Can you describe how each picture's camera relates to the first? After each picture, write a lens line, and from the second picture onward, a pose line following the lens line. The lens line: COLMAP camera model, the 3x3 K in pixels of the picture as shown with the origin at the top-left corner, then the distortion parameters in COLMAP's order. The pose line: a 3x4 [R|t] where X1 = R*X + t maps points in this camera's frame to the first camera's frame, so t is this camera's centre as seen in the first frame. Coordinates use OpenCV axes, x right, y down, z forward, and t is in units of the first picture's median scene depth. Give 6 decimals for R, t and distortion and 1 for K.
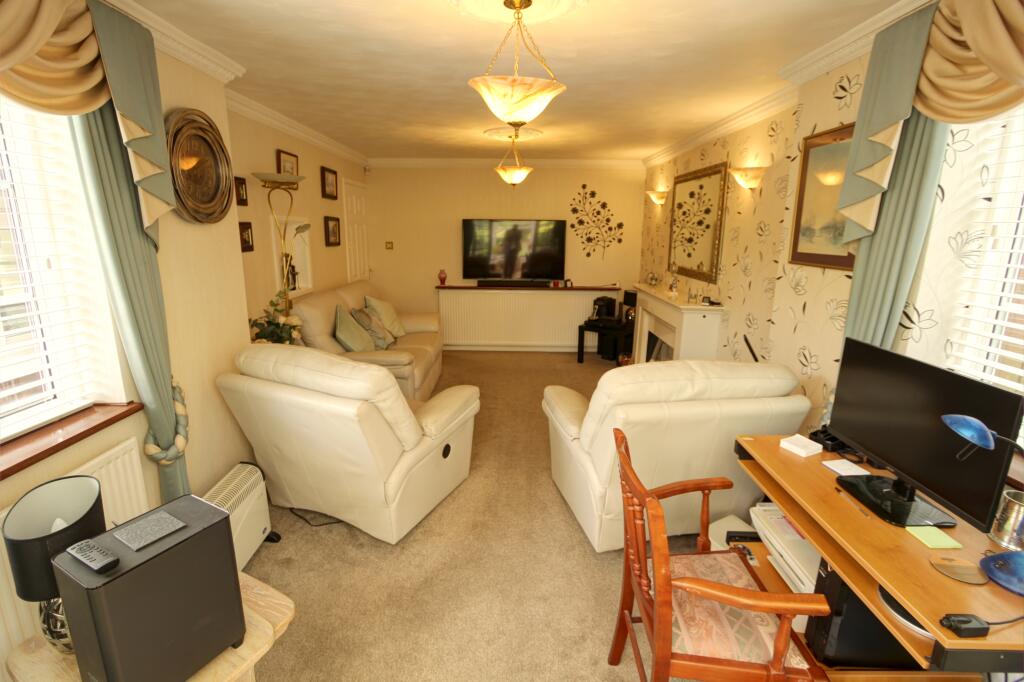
lens RADIAL K [[481.0, 0, 514.6], [0, 481.0, 336.8], [0, 0, 1]] dist [-0.019843, 0.000945]
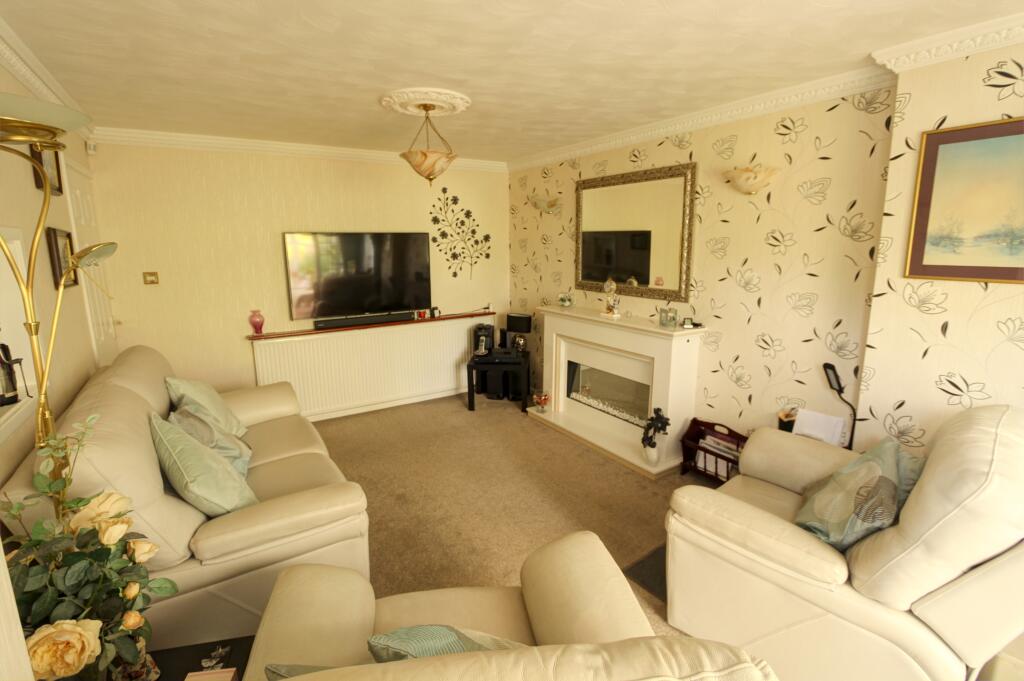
lens RADIAL K [[481.0, 0, 514.6], [0, 481.0, 336.3], [0, 0, 1]] dist [-0.019843, 0.000945]
pose [[0.844263, -0.121992, 0.521861, -0.199685], [0.135935, 0.990649, 0.011662, -0.065235], [-0.518403, 0.061094, 0.852951, 0.270567]]
